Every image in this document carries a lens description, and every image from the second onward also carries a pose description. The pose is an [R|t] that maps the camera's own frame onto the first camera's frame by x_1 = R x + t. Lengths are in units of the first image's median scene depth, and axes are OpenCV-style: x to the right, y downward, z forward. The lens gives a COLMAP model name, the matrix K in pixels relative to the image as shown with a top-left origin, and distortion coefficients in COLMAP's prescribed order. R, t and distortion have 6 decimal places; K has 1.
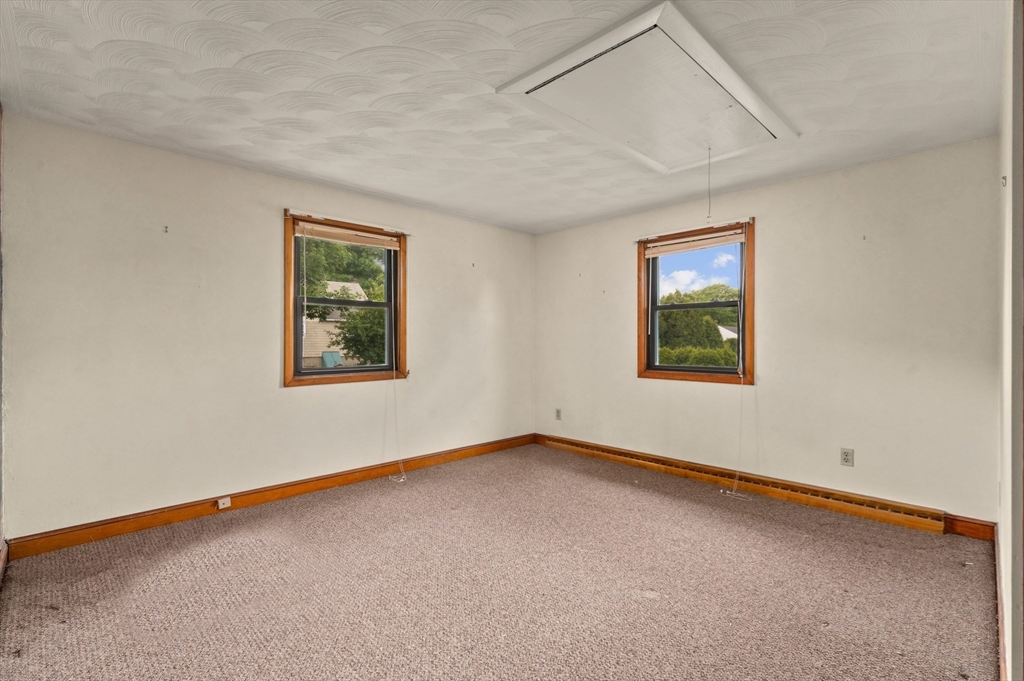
lens RADIAL K [[468.1, 0, 515.4], [0, 468.1, 336.6], [0, 0, 1]] dist [-0.003495, -0.000524]
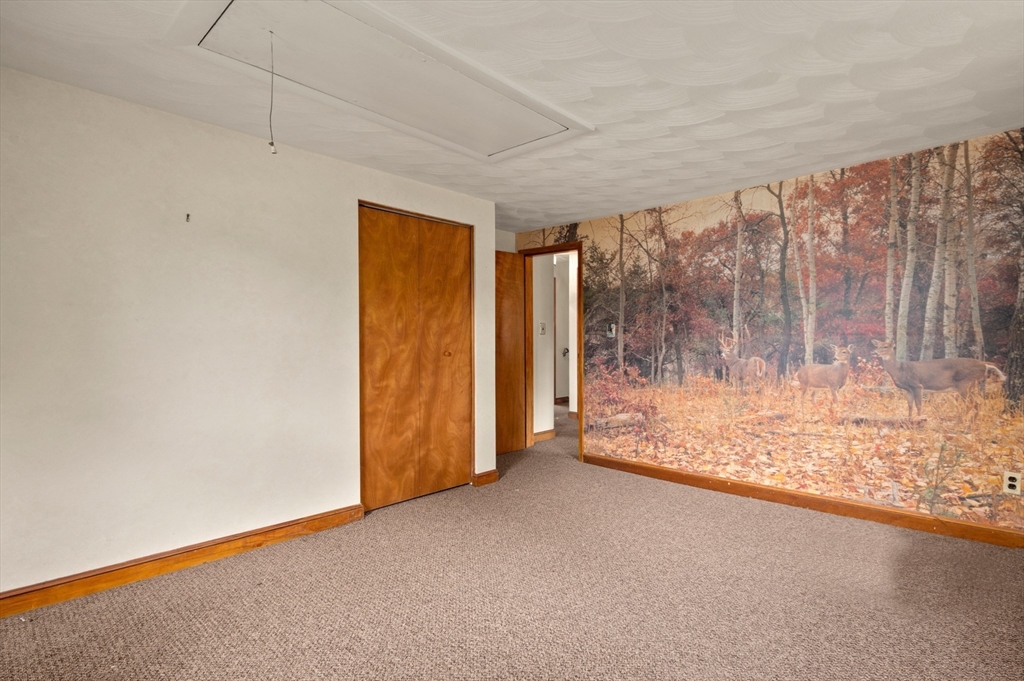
lens RADIAL K [[468.1, 0, 515.4], [0, 468.1, 336.6], [0, 0, 1]] dist [-0.003495, -0.000524]
pose [[-0.998616, 0.001196, 0.052589, 0.079239], [0.001180, 0.999999, -0.000334, -0.002724], [-0.052589, -0.000271, -0.998616, 1.833711]]
